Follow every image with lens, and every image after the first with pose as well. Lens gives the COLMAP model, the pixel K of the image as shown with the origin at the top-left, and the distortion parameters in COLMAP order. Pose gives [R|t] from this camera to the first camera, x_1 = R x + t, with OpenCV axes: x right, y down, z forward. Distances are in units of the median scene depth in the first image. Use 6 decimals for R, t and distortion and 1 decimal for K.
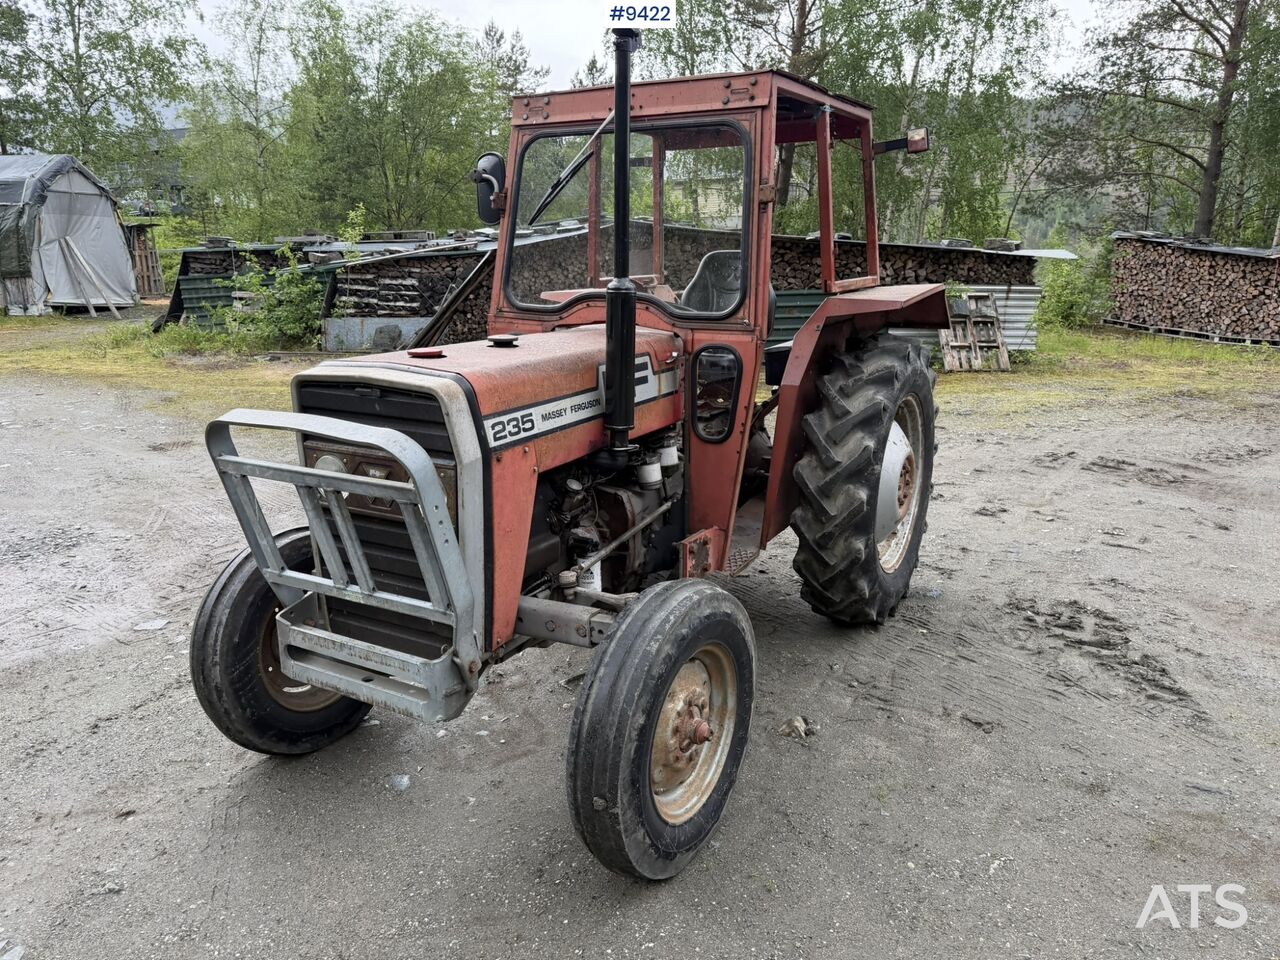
lens RADIAL K [[895.4, 0, 650.6], [0, 895.4, 475.8], [0, 0, 1]] dist [0.038965, -0.054718]
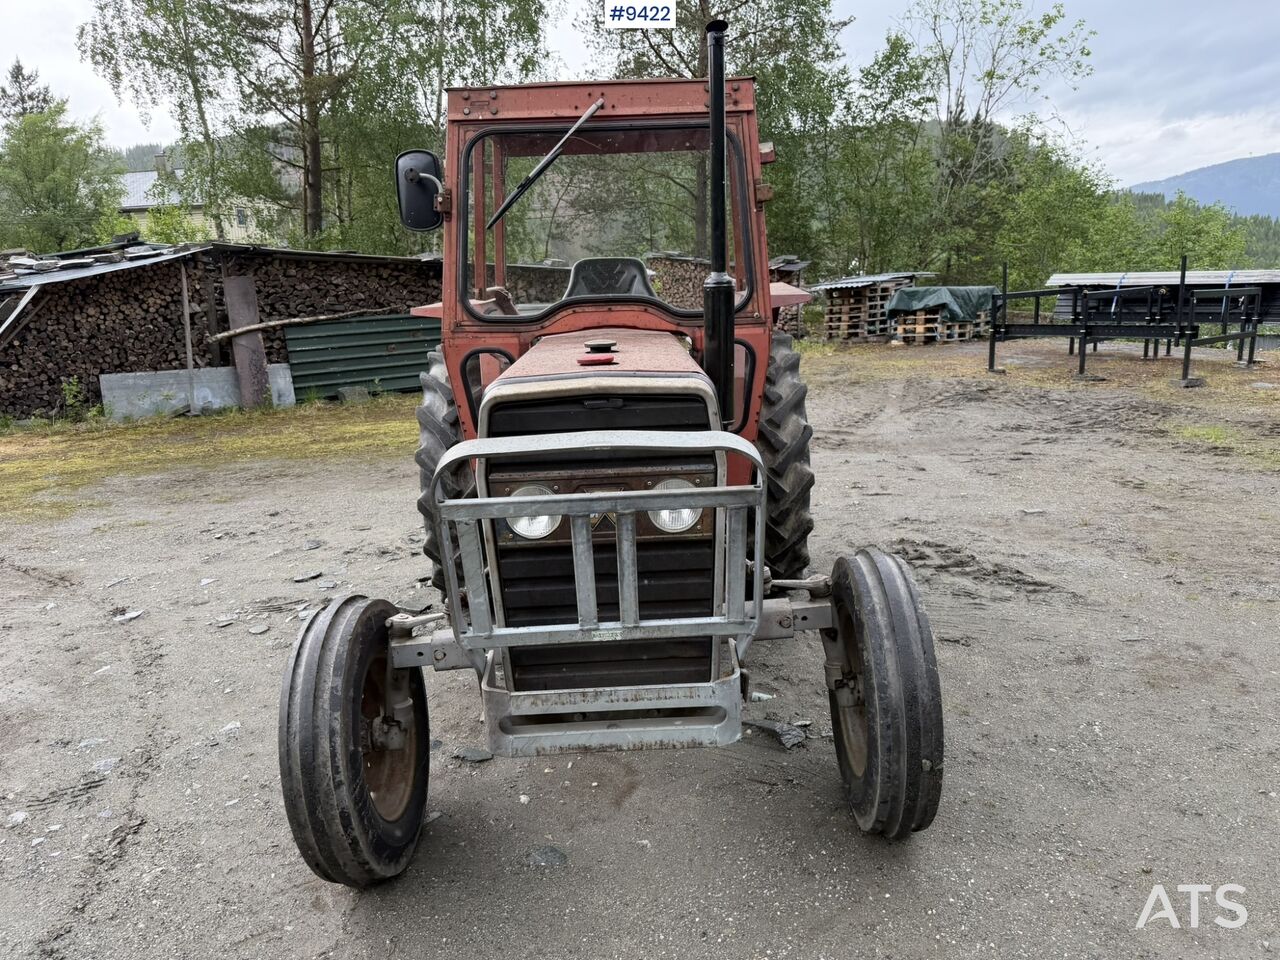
lens RADIAL K [[896.8, 0, 650.7], [0, 896.8, 481.7], [0, 0, 1]] dist [0.040397, -0.057490]
pose [[0.856558, -0.149313, 0.493978, -0.434337], [0.160739, 0.986803, 0.019556, -0.015516], [-0.490379, 0.062650, 0.869254, 0.125888]]
